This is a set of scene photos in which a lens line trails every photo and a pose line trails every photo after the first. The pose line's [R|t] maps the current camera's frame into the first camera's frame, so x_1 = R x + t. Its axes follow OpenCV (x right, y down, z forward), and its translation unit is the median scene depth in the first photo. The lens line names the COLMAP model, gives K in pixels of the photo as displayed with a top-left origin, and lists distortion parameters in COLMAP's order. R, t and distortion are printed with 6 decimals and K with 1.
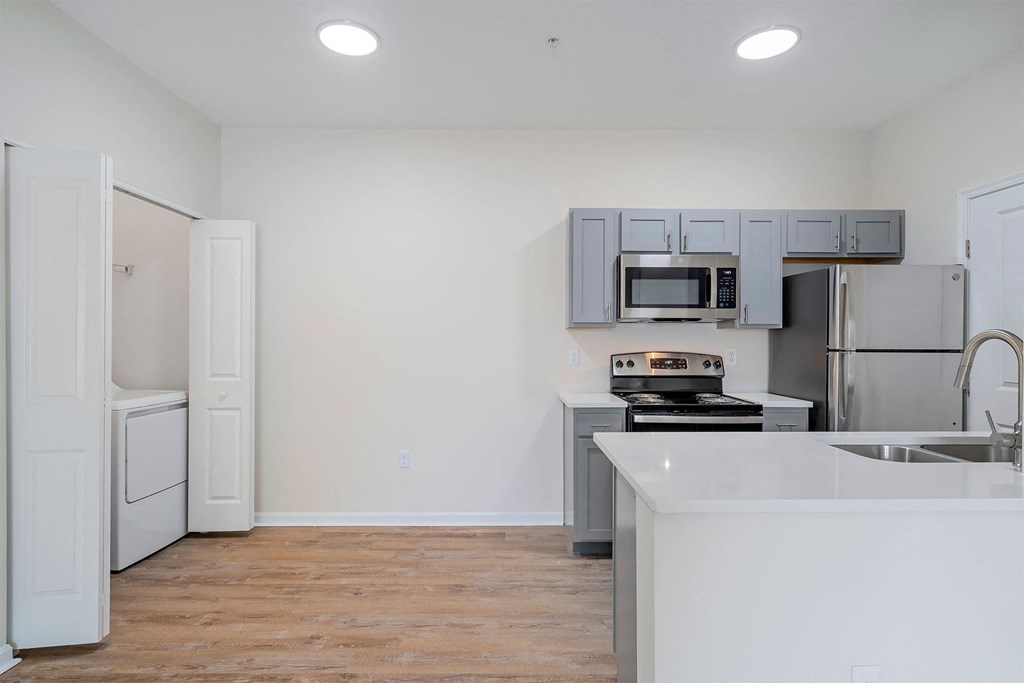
lens RADIAL K [[520.3, 0, 512.2], [0, 520.3, 338.6], [0, 0, 1]] dist [0.003408, 0.000392]
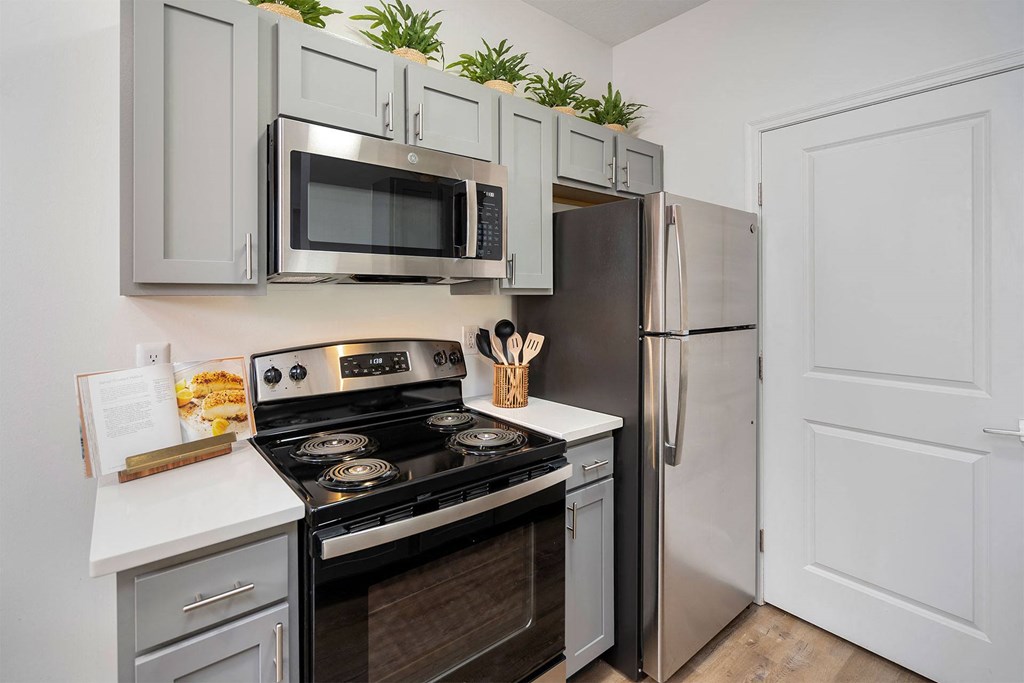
lens RADIAL K [[482.9, 0, 504.7], [0, 482.9, 289.5], [0, 0, 1]] dist [-0.005771, -0.000768]
pose [[0.777742, 0.002565, 0.628578, 0.106813], [-0.001496, 0.999996, -0.002229, -0.025017], [-0.628581, 0.000793, 0.777743, 0.582841]]
